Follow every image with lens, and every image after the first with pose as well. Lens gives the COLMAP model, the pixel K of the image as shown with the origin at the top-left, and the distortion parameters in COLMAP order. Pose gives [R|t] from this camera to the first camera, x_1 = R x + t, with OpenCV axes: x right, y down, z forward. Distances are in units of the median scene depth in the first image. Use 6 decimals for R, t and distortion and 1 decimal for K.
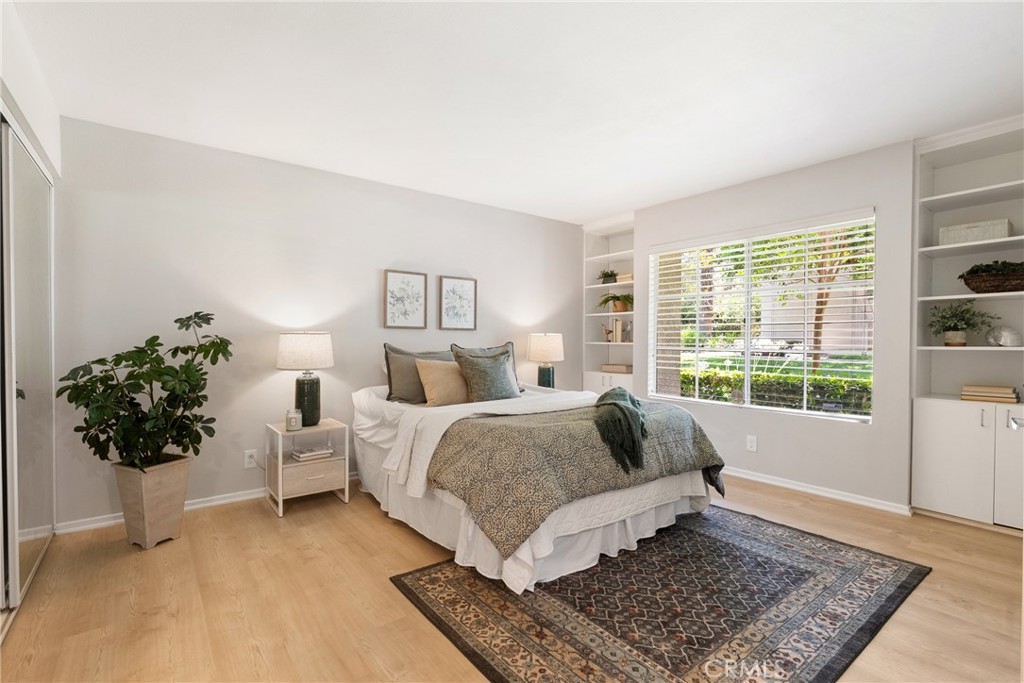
lens RADIAL K [[475.9, 0, 505.0], [0, 475.9, 338.5], [0, 0, 1]] dist [-0.009902, 0.003203]
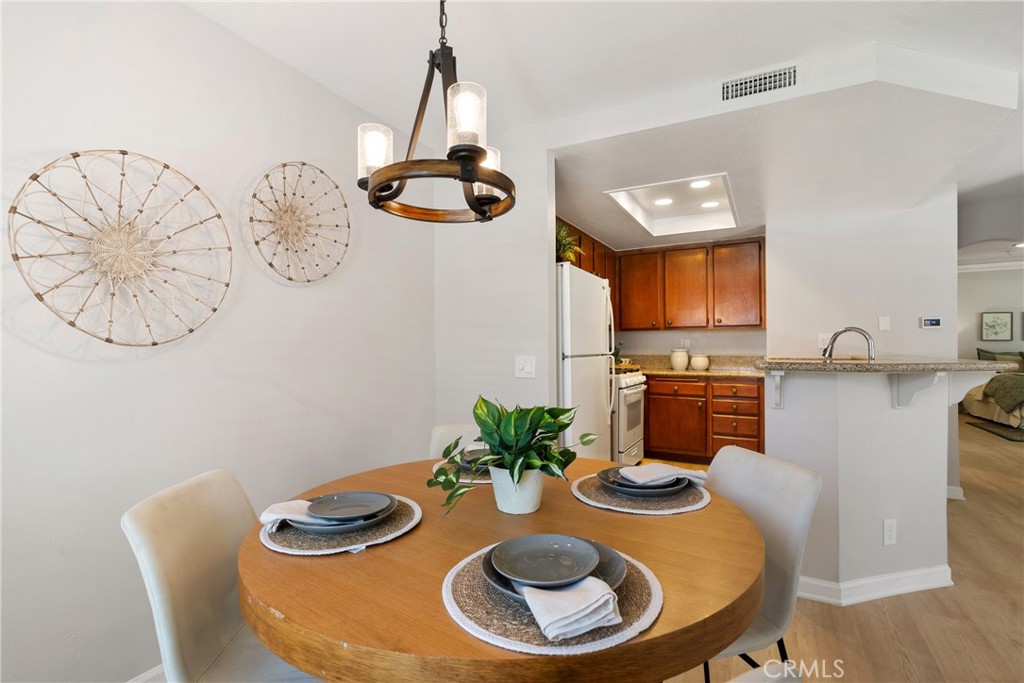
lens RADIAL K [[475.9, 0, 513.5], [0, 475.9, 343.7], [0, 0, 1]] dist [-0.009902, 0.003203]
pose [[0.414857, -0.007829, -0.909853, 1.200490], [-0.000063, 0.999963, -0.008633, 0.013118], [0.909886, 0.003639, 0.414841, -2.650558]]
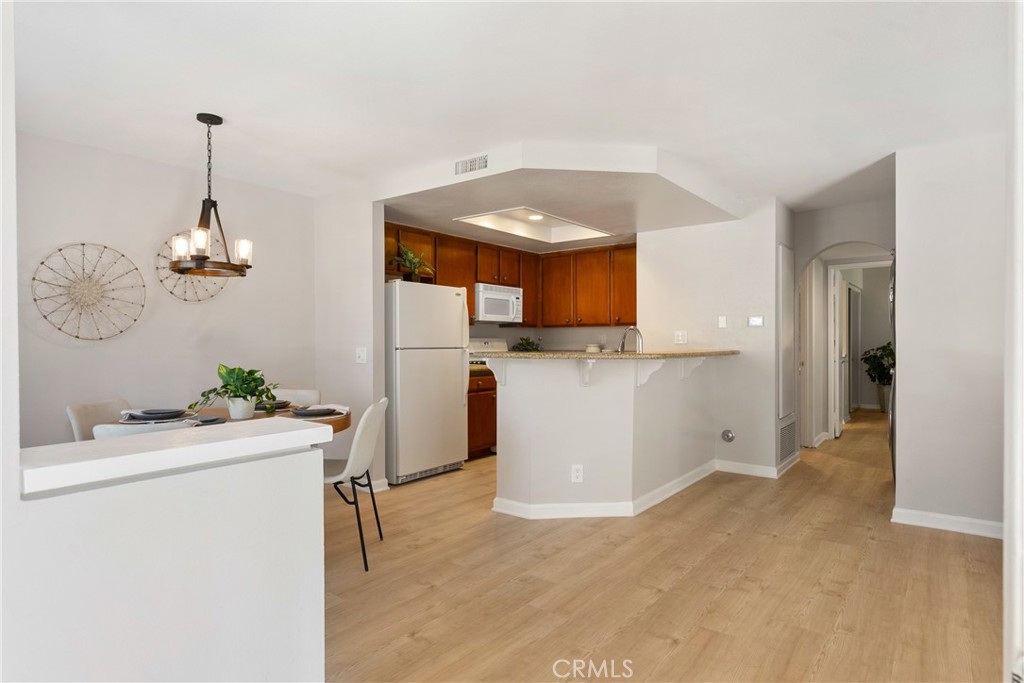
lens RADIAL K [[575.1, 0, 516.7], [0, 575.1, 342.8], [0, 0, 1]] dist [-0.011432, 0.005151]
pose [[0.266519, -0.000061, -0.963830, 2.098046], [-0.004018, 0.999991, -0.001174, 0.015742], [0.963821, 0.004186, 0.266517, -2.203356]]
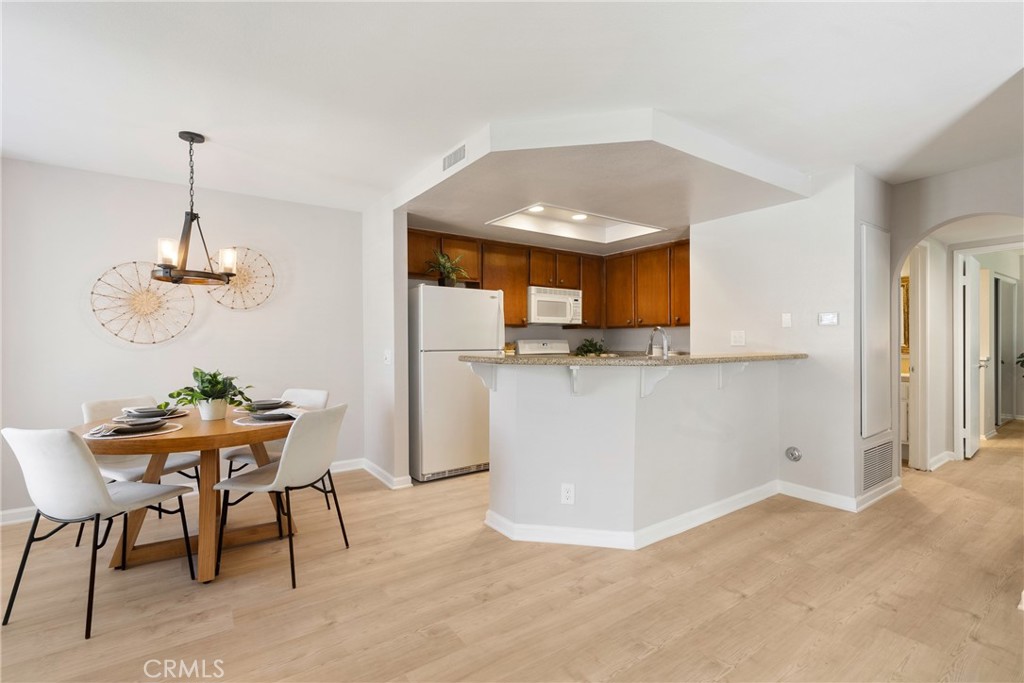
lens RADIAL K [[475.9, 0, 508.0], [0, 475.9, 343.2], [0, 0, 1]] dist [-0.009902, 0.003203]
pose [[-0.035685, 0.002451, -0.999360, 1.793442], [-0.002195, 0.999994, 0.002531, 0.003954], [0.999361, 0.002284, -0.035680, -1.746429]]
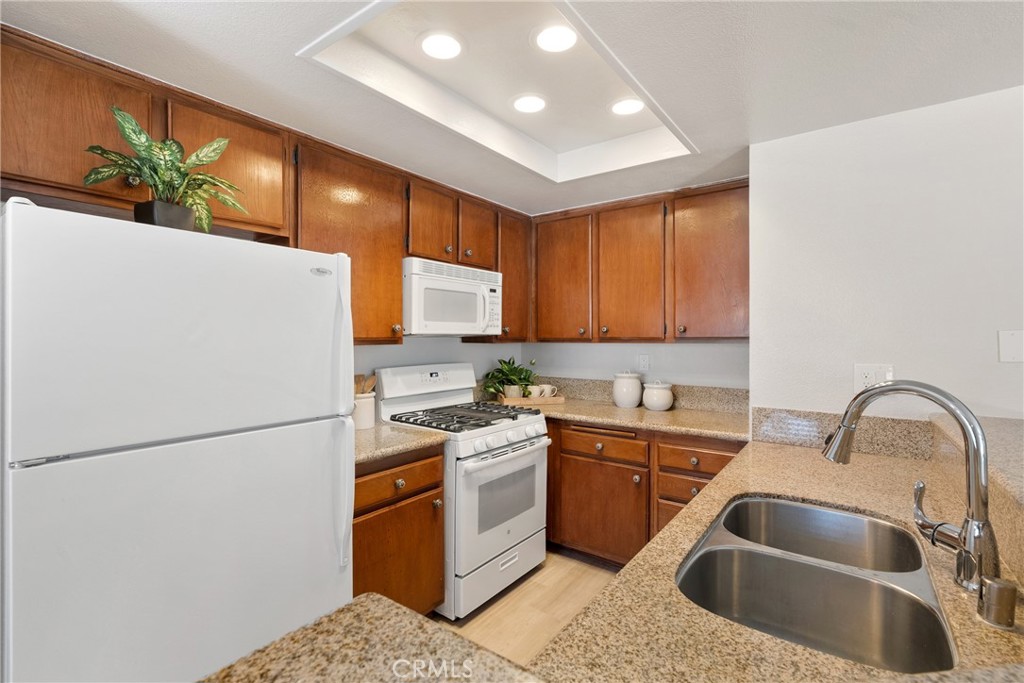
lens RADIAL K [[475.9, 0, 513.9], [0, 475.9, 331.4], [0, 0, 1]] dist [-0.009902, 0.003203]
pose [[0.289247, -0.011739, -0.957183, 0.743870], [-0.004089, 0.999901, -0.013499, -0.071985], [0.957246, 0.007819, 0.289170, -1.799989]]
